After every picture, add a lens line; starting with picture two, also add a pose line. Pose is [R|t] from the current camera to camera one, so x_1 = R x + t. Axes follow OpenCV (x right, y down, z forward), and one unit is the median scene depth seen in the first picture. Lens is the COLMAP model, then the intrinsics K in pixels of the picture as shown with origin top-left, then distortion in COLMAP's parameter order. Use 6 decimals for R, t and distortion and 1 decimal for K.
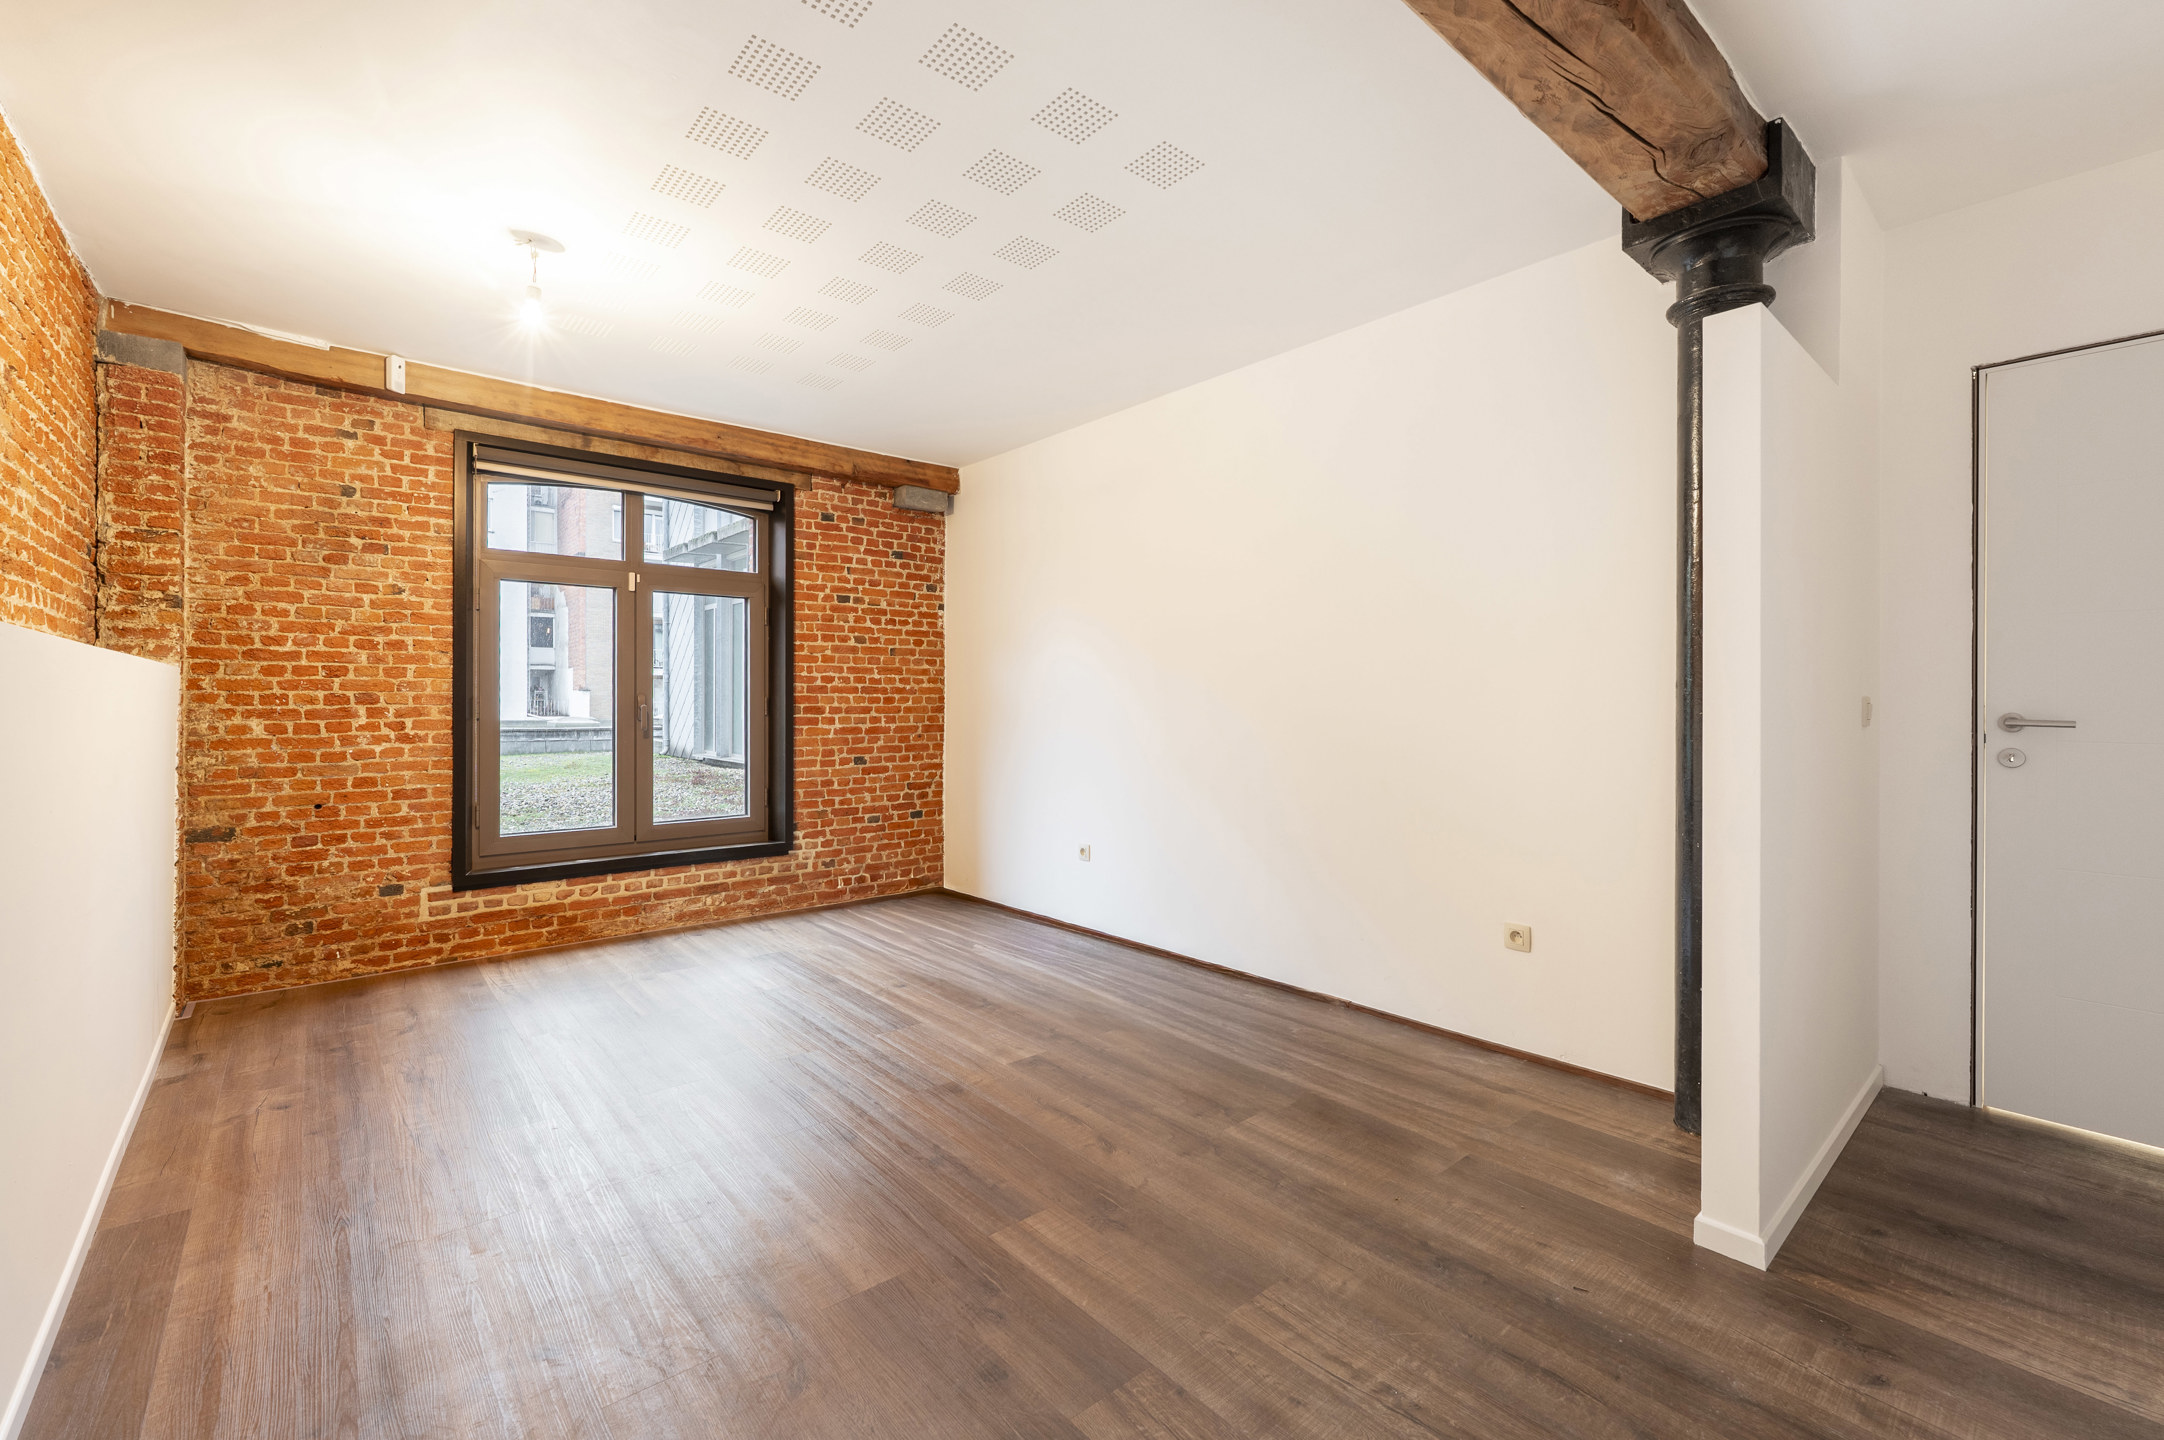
lens RADIAL K [[920.7, 0, 1082.9], [0, 920.7, 698.5], [0, 0, 1]] dist [-0.000864, -0.000128]
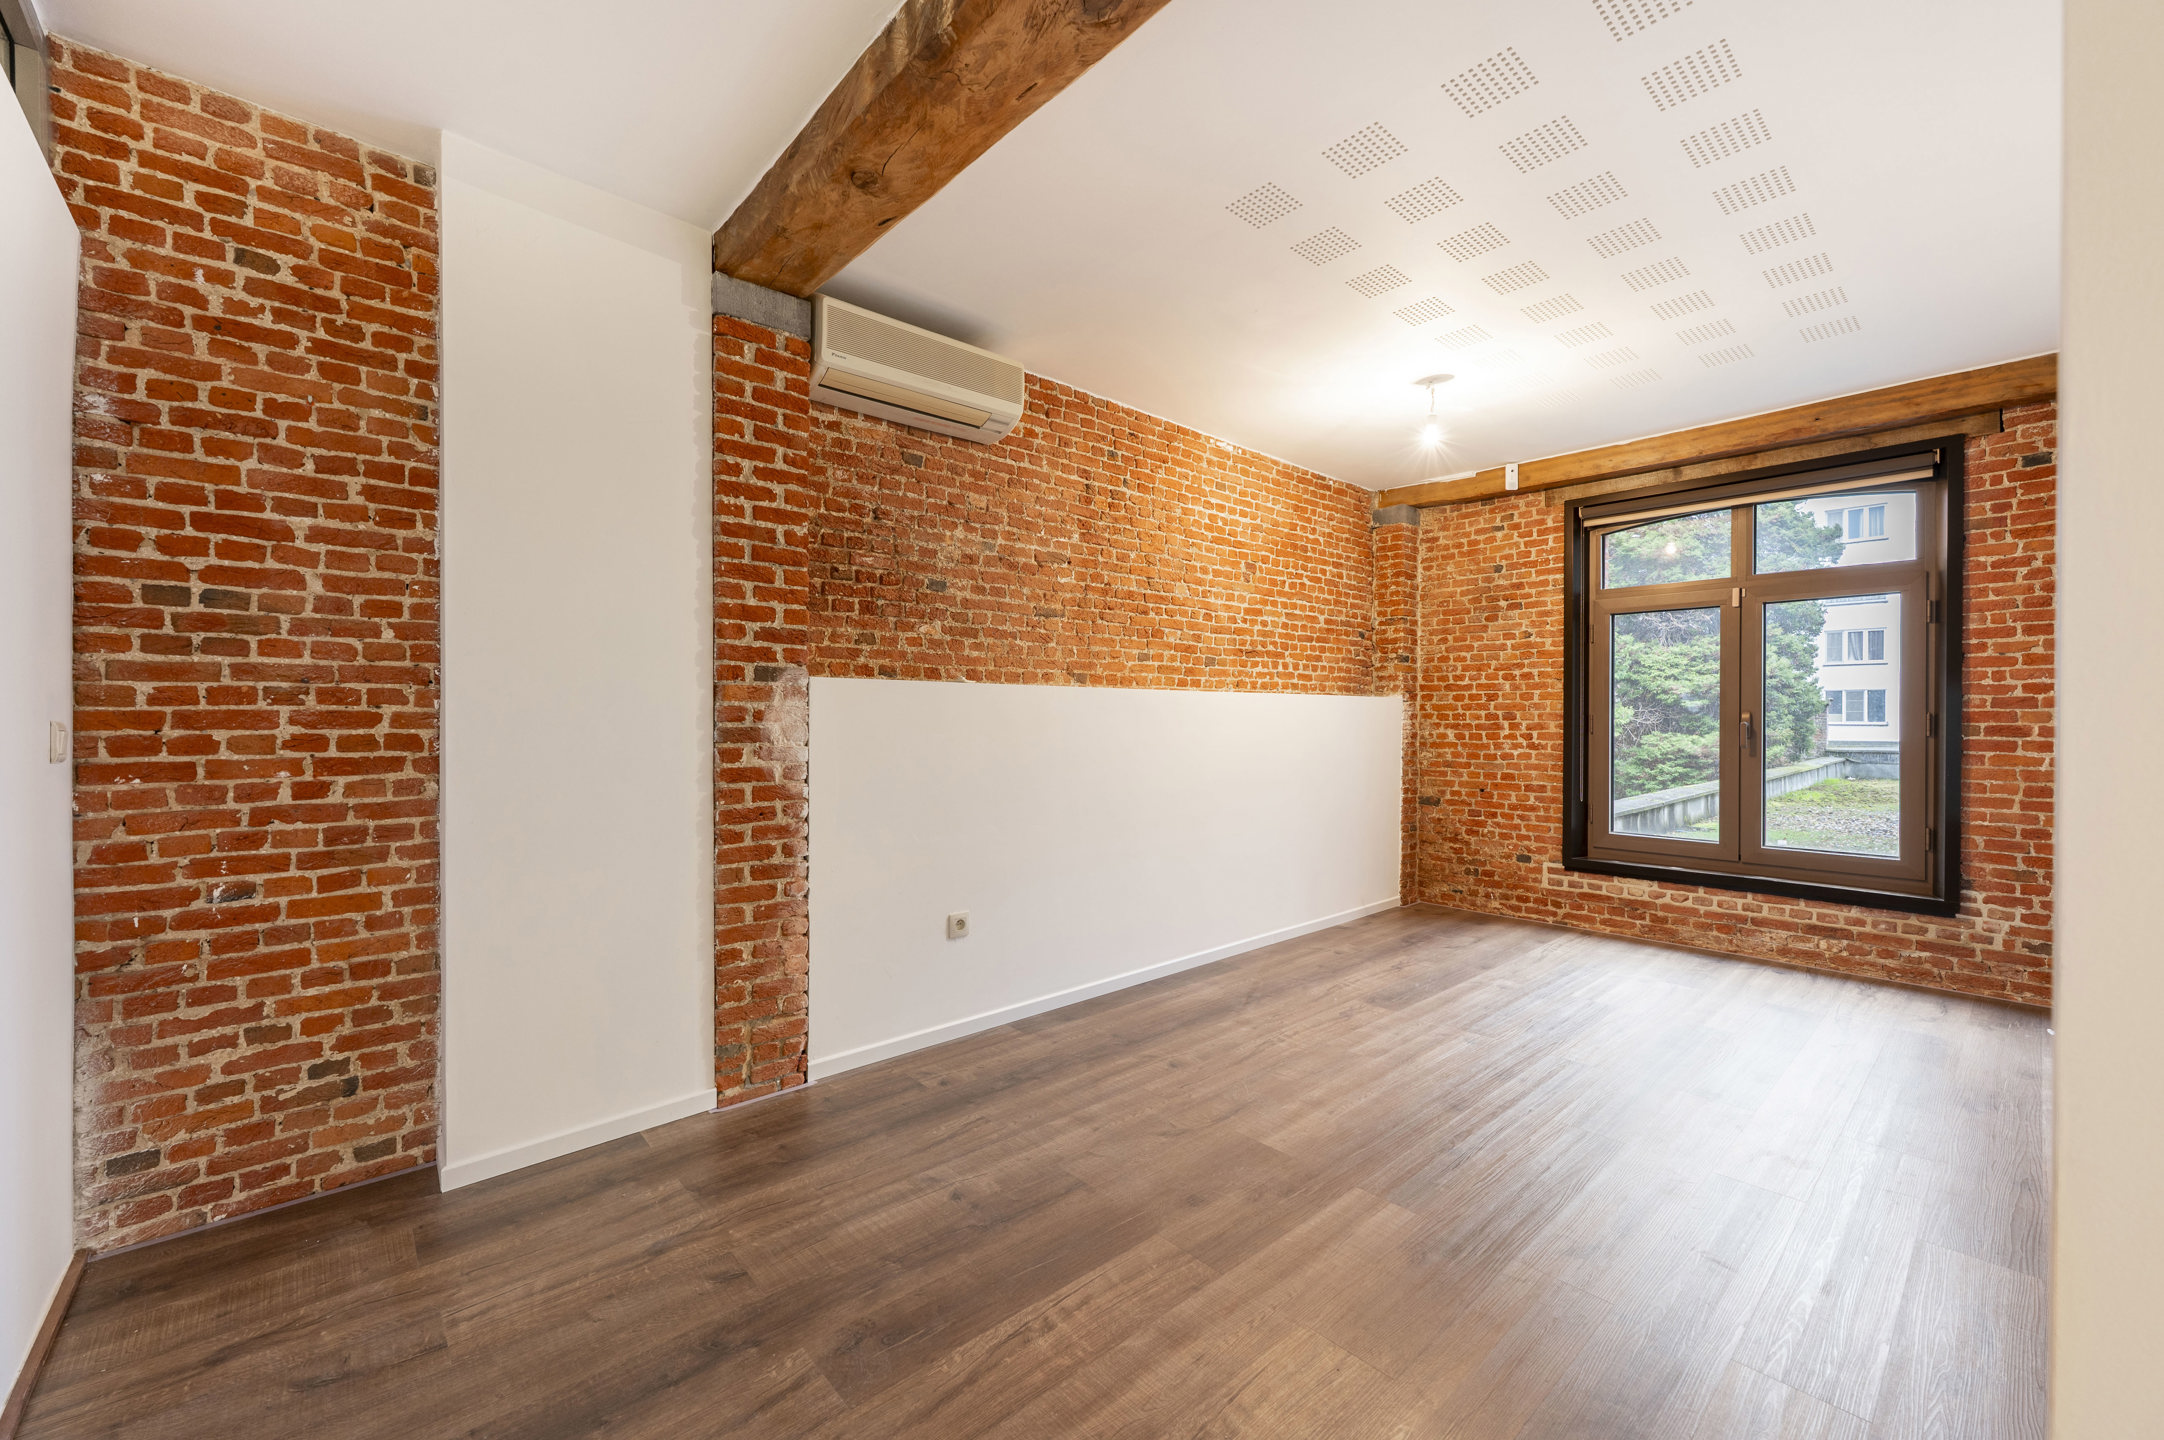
lens RADIAL K [[852.2, 0, 1082.0], [0, 852.2, 720.0], [0, 0, 1]] dist [0.000129, 0.000082]
pose [[0.020926, 0.001777, -0.999779, 0.476101], [-0.000568, 0.999998, 0.001766, 0.004016], [0.999781, 0.000531, 0.020927, 0.325888]]
